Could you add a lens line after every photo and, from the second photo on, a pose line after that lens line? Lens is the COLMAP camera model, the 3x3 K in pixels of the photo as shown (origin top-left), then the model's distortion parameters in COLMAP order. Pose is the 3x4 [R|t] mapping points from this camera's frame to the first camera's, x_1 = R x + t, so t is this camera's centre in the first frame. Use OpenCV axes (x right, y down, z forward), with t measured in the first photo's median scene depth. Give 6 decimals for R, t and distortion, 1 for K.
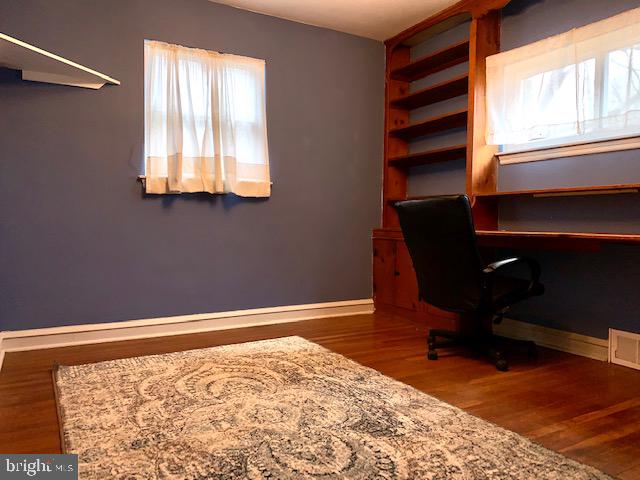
lens RADIAL K [[495.2, 0, 320.0], [0, 495.2, 240.0], [0, 0, 1]] dist [0.051164, -0.062301]
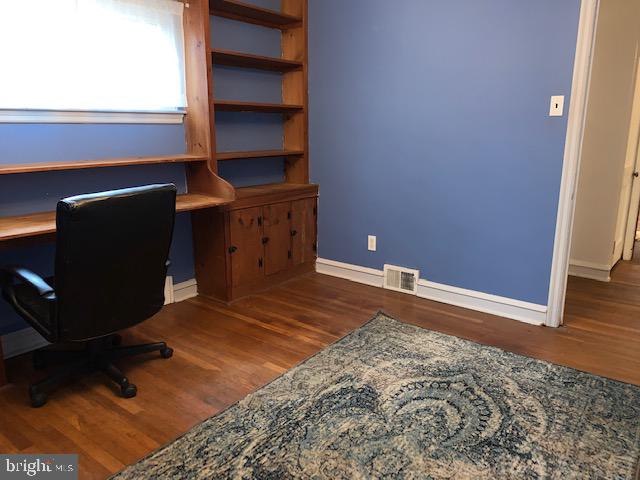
lens RADIAL K [[495.2, 0, 320.0], [0, 495.2, 240.0], [0, 0, 1]] dist [0.051164, -0.062301]
pose [[-0.385335, -0.225749, 0.894737, -0.761693], [0.036929, 0.965064, 0.259398, -0.271760], [-0.922037, 0.132997, -0.363537, 1.371102]]
